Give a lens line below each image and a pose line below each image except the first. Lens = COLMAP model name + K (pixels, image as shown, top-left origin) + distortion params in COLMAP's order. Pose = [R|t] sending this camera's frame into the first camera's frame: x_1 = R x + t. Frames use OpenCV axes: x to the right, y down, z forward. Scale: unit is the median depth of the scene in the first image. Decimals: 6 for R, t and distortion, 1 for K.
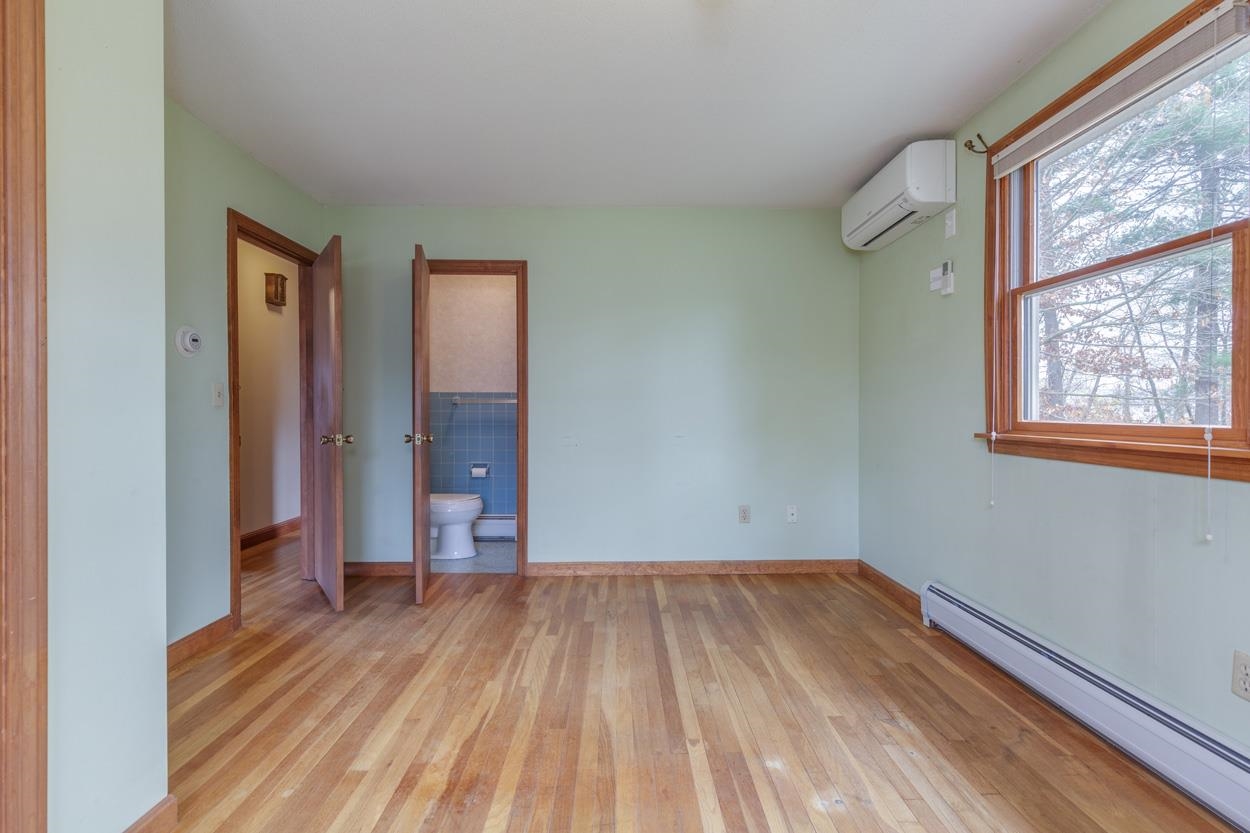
lens RADIAL K [[568.7, 0, 619.8], [0, 568.7, 413.4], [0, 0, 1]] dist [0.001332, -0.000097]
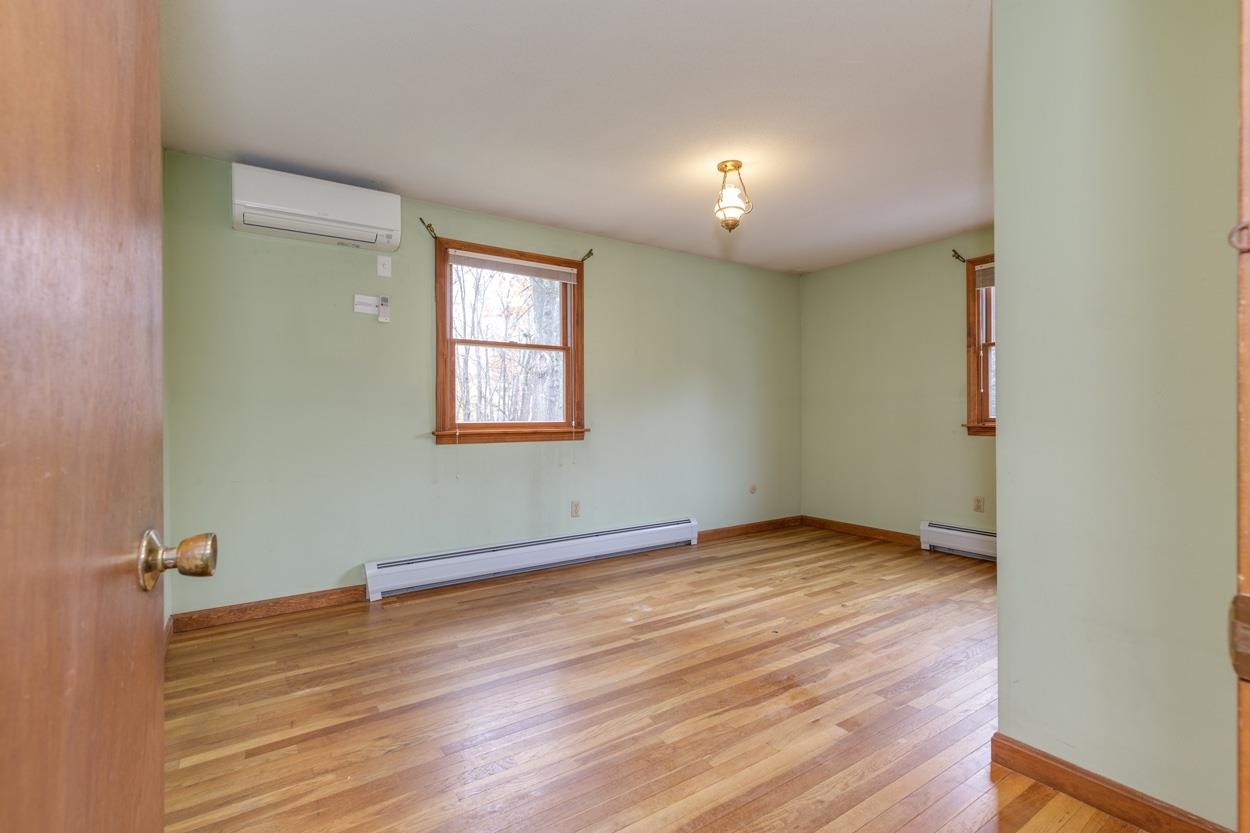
lens RADIAL K [[568.7, 0, 619.8], [0, 568.7, 413.4], [0, 0, 1]] dist [0.001332, -0.000097]
pose [[-0.555500, 0.005936, 0.831496, -0.987372], [0.009745, 0.999952, -0.000628, -0.007877], [-0.831460, 0.007754, -0.555531, 1.696985]]
